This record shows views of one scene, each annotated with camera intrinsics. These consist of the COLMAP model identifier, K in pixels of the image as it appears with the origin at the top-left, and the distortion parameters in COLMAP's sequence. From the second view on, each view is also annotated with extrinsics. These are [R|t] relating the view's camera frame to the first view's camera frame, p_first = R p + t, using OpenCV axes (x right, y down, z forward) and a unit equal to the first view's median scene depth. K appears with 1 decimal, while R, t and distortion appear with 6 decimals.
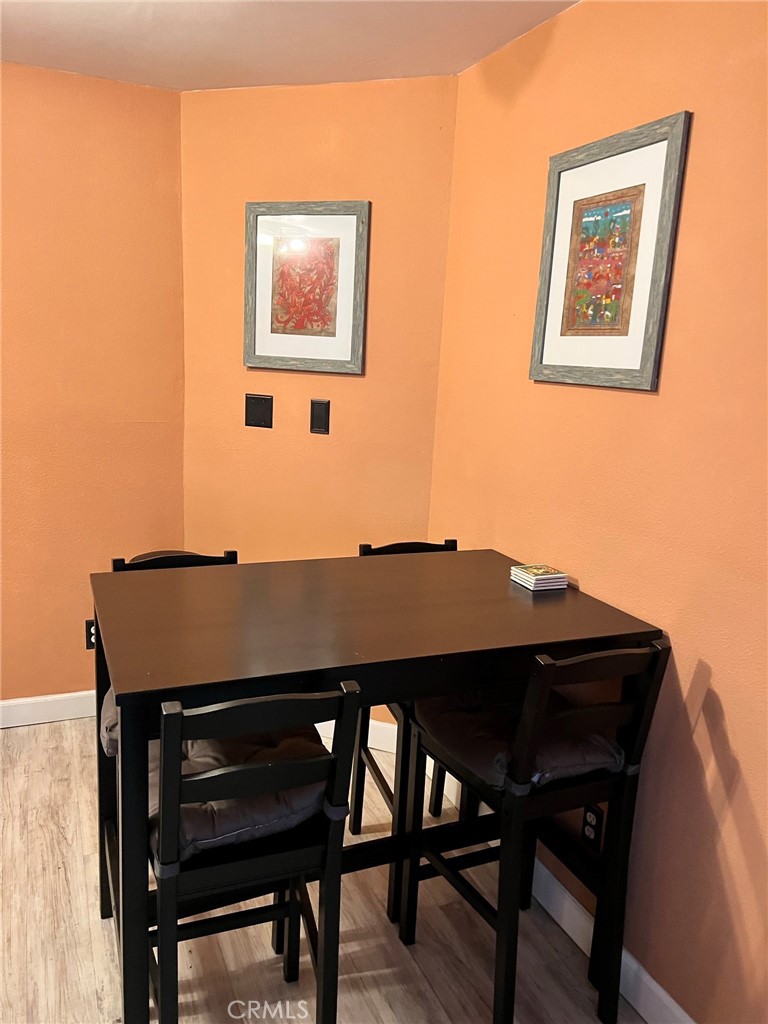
lens RADIAL K [[772.7, 0, 385.1], [0, 772.7, 512.2], [0, 0, 1]] dist [0.042131, -0.035865]
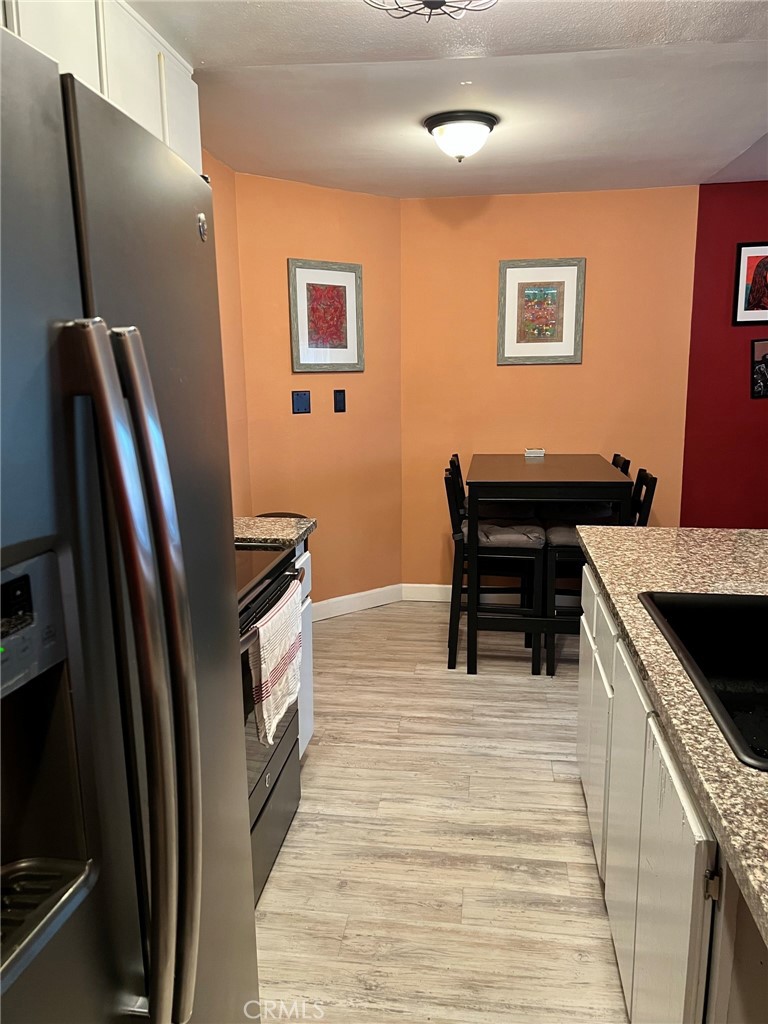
lens RADIAL K [[772.7, 0, 379.6], [0, 772.7, 519.2], [0, 0, 1]] dist [0.042131, -0.035865]
pose [[0.536077, -0.213395, 0.816752, -1.772093], [0.210381, 0.970767, 0.115551, -0.075681], [-0.817534, 0.109885, 0.565300, 0.130286]]
